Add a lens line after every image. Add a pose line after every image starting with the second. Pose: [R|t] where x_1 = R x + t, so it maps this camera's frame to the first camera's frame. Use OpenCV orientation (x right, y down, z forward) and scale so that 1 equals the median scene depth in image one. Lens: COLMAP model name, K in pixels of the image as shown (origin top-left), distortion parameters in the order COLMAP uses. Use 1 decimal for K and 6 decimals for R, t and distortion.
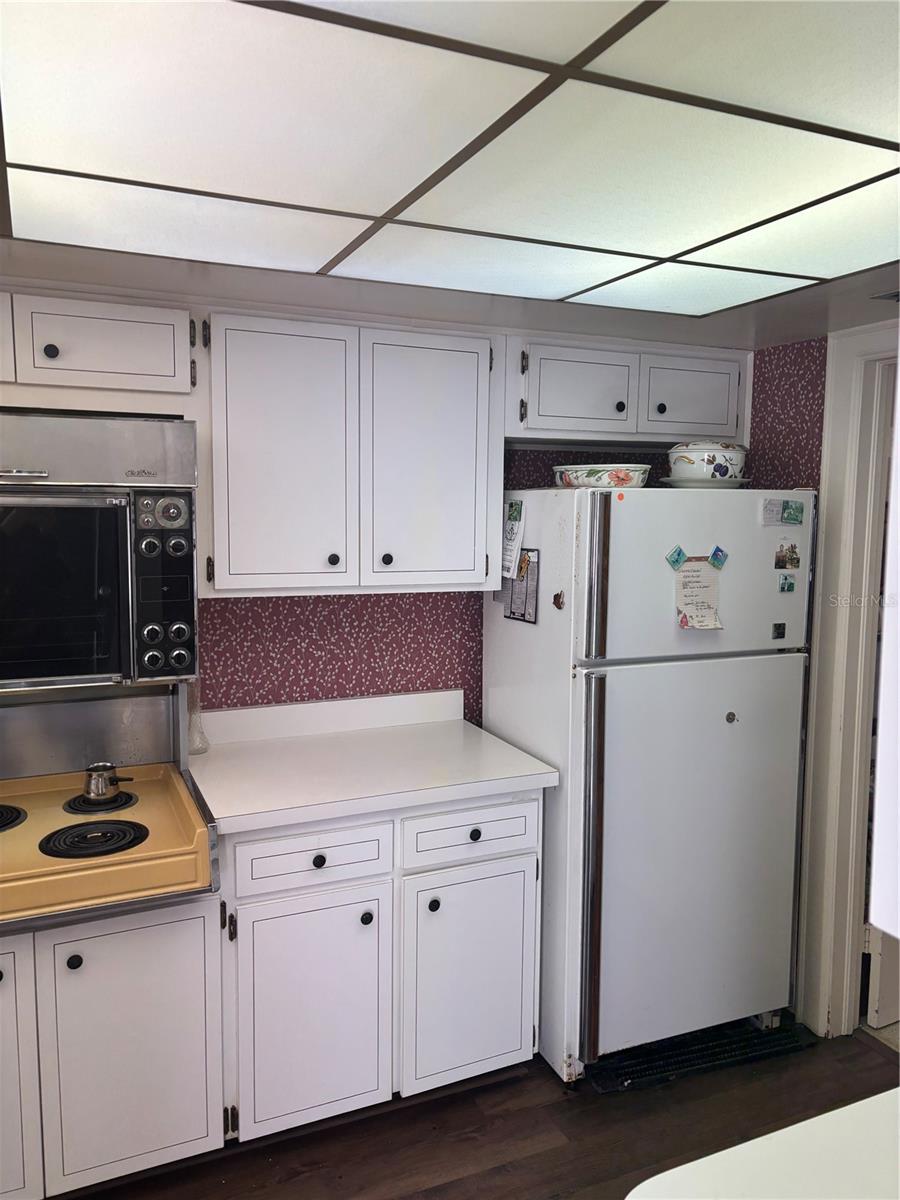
lens RADIAL K [[899.1, 0, 443.6], [0, 899.1, 599.1], [0, 0, 1]] dist [0.058930, -0.048876]
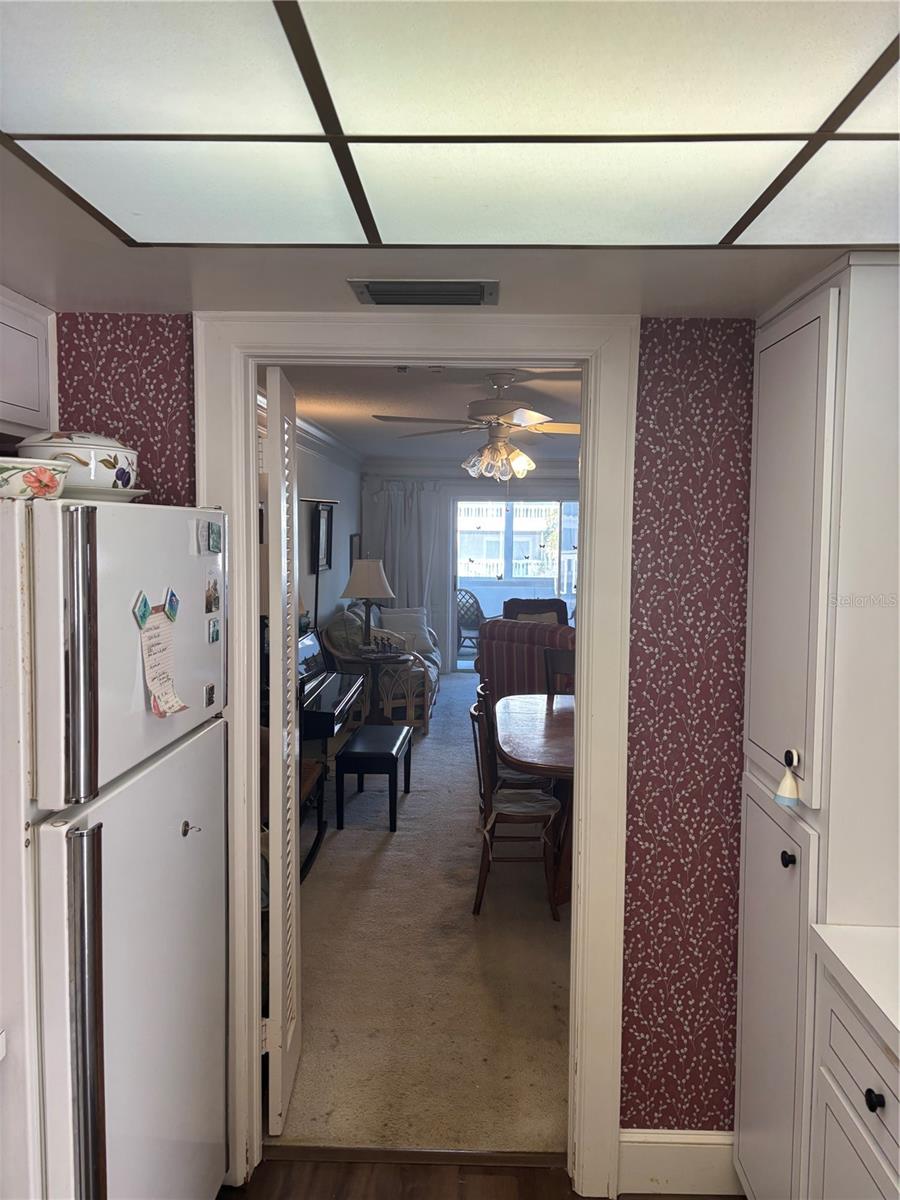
lens RADIAL K [[899.1, 0, 450.3], [0, 899.1, 592.0], [0, 0, 1]] dist [0.058930, -0.048876]
pose [[0.422232, -0.068590, 0.903889, -0.216860], [0.092267, 0.995206, 0.032419, -0.055404], [-0.901780, 0.069711, 0.426537, 0.487871]]
